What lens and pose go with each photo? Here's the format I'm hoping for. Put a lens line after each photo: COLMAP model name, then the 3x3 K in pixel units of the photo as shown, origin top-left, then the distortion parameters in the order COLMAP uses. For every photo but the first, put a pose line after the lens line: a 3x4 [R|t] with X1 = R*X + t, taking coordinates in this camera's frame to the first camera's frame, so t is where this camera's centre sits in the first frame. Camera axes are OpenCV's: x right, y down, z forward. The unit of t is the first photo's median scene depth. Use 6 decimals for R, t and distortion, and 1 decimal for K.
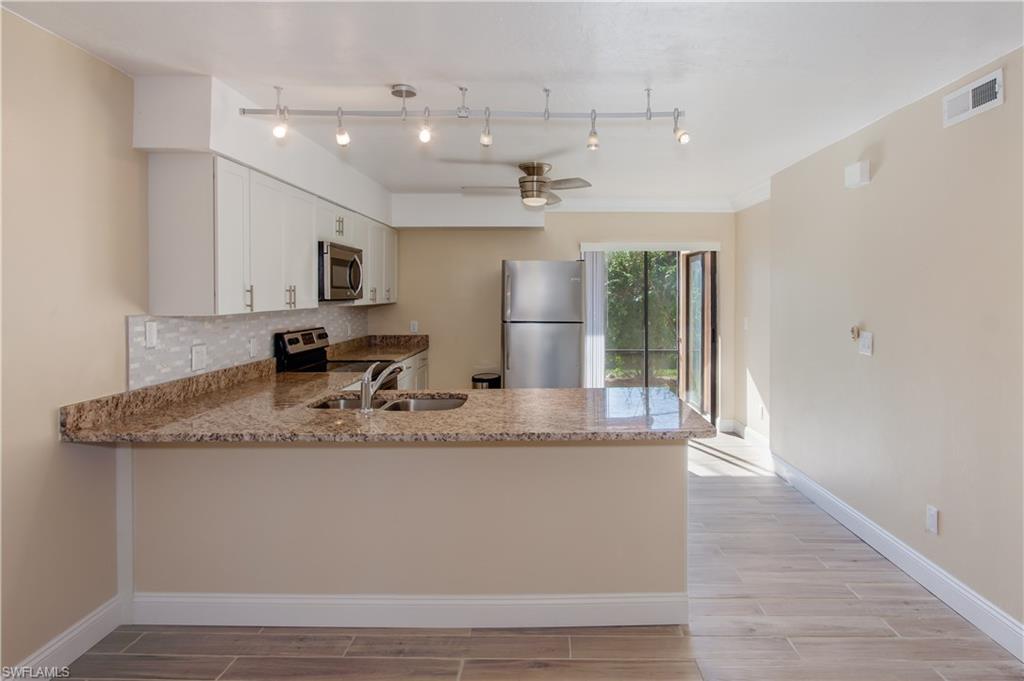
lens RADIAL K [[577.4, 0, 537.6], [0, 577.4, 296.0], [0, 0, 1]] dist [-0.007275, 0.000678]
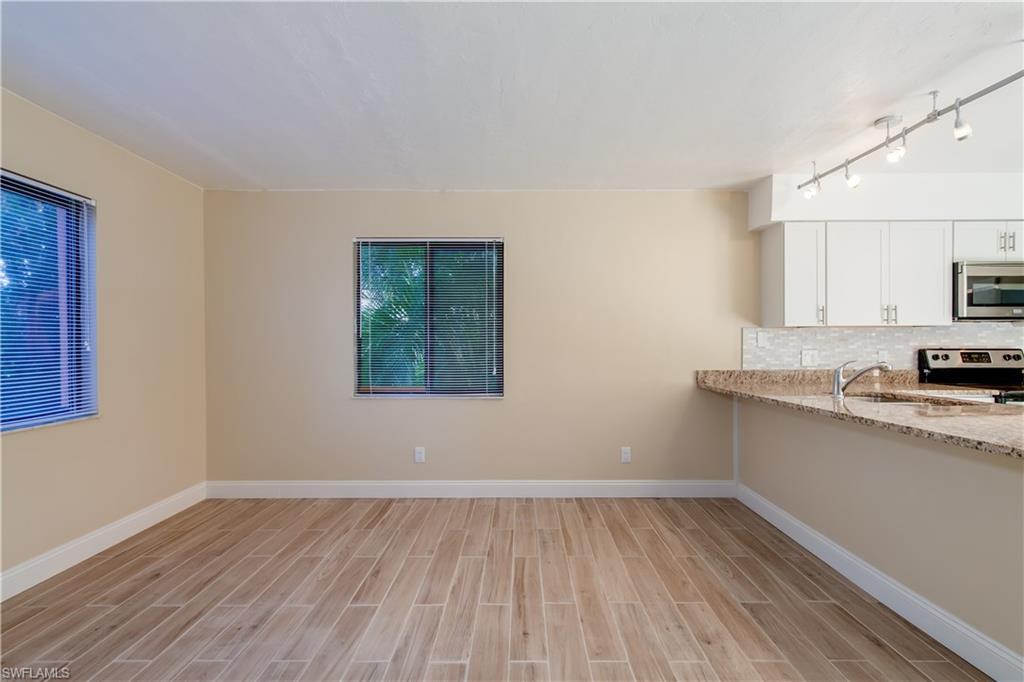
lens RADIAL K [[483.8, 0, 518.2], [0, 483.8, 346.8], [0, 0, 1]] dist [0.007674, 0.002473]
pose [[0.010995, 0.007475, -0.999912, 0.681088], [-0.003923, 0.999965, 0.007432, 0.075417], [0.999932, 0.003841, 0.011023, 0.257235]]
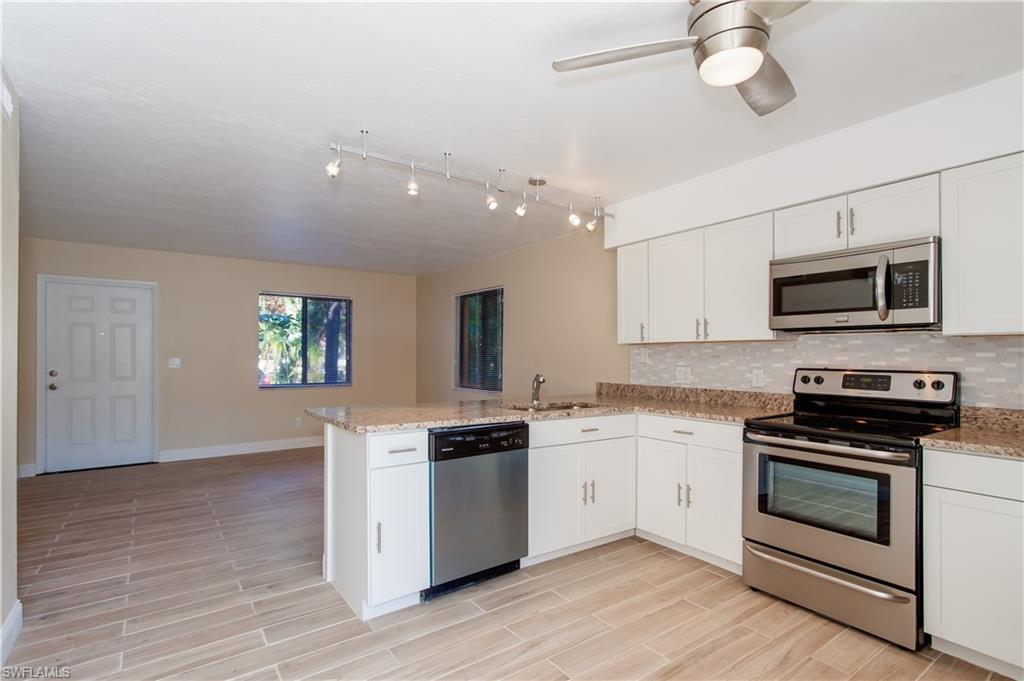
lens RADIAL K [[483.8, 0, 509.6], [0, 483.8, 355.9], [0, 0, 1]] dist [0.007674, 0.002473]
pose [[-0.803654, 0.000177, -0.595096, 0.489622], [-0.004964, 0.999963, 0.007001, 0.056007], [0.595076, 0.008581, -0.803624, 1.803010]]
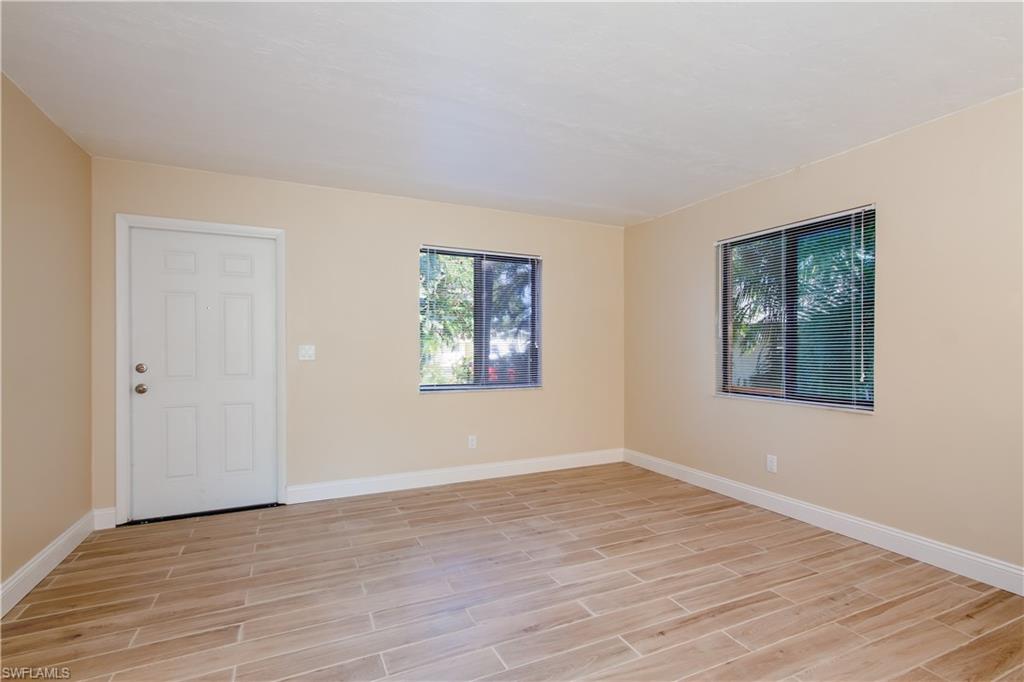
lens RADIAL K [[483.8, 0, 512.9], [0, 483.8, 349.3], [0, 0, 1]] dist [0.007674, 0.002473]
pose [[-0.900336, 0.001948, -0.435192, 0.476211], [-0.002144, 0.999958, 0.008913, 0.083633], [0.435191, 0.008958, -0.900294, 0.805983]]
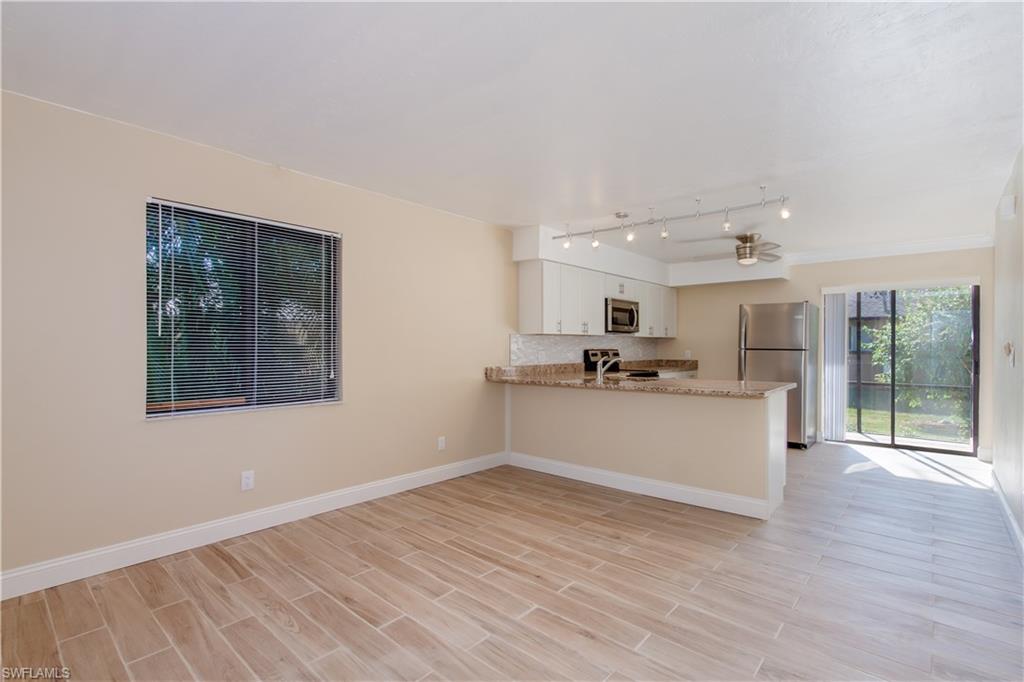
lens RADIAL K [[483.8, 0, 520.2], [0, 483.8, 349.2], [0, 0, 1]] dist [0.007674, 0.002473]
pose [[0.760260, 0.006860, -0.649582, 0.526465], [-0.006006, 0.999976, 0.003531, 0.079586], [0.649591, 0.001217, 0.760283, -0.413185]]
